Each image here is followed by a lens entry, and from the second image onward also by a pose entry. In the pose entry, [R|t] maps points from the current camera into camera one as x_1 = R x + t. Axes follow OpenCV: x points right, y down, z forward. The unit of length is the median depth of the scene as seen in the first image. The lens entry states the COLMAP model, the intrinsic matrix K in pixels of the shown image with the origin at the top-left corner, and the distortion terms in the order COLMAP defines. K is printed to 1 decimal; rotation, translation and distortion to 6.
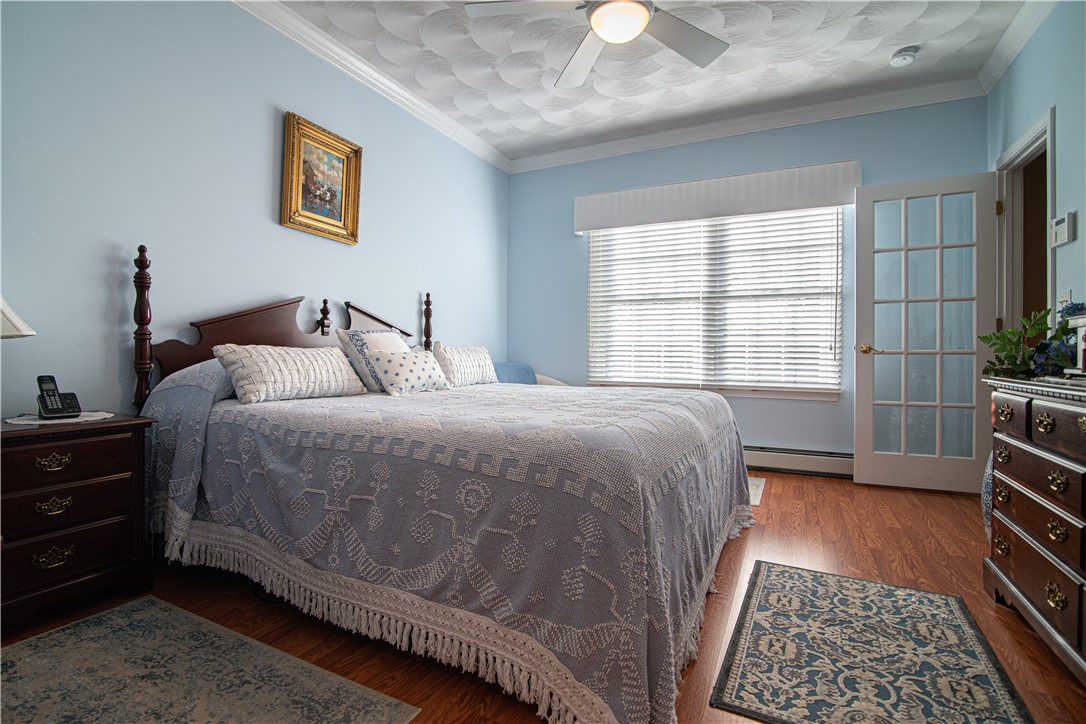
lens RADIAL K [[506.5, 0, 543.0], [0, 506.5, 362.0], [0, 0, 1]] dist [-0.001092, -0.000221]
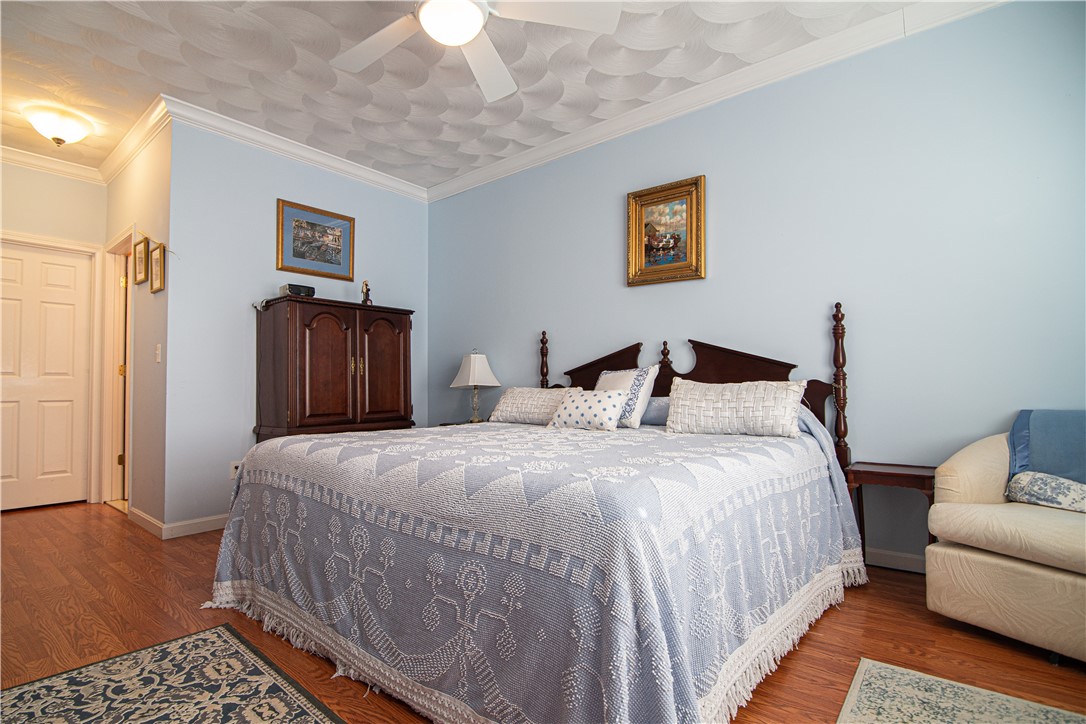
lens RADIAL K [[527.1, 0, 537.1], [0, 527.1, 396.3], [0, 0, 1]] dist [-0.014971, 0.000331]
pose [[-0.215536, 0.012224, -0.976419, 1.299249], [-0.008488, 0.999860, 0.014391, -0.036455], [0.976459, 0.011389, -0.215402, 1.752823]]
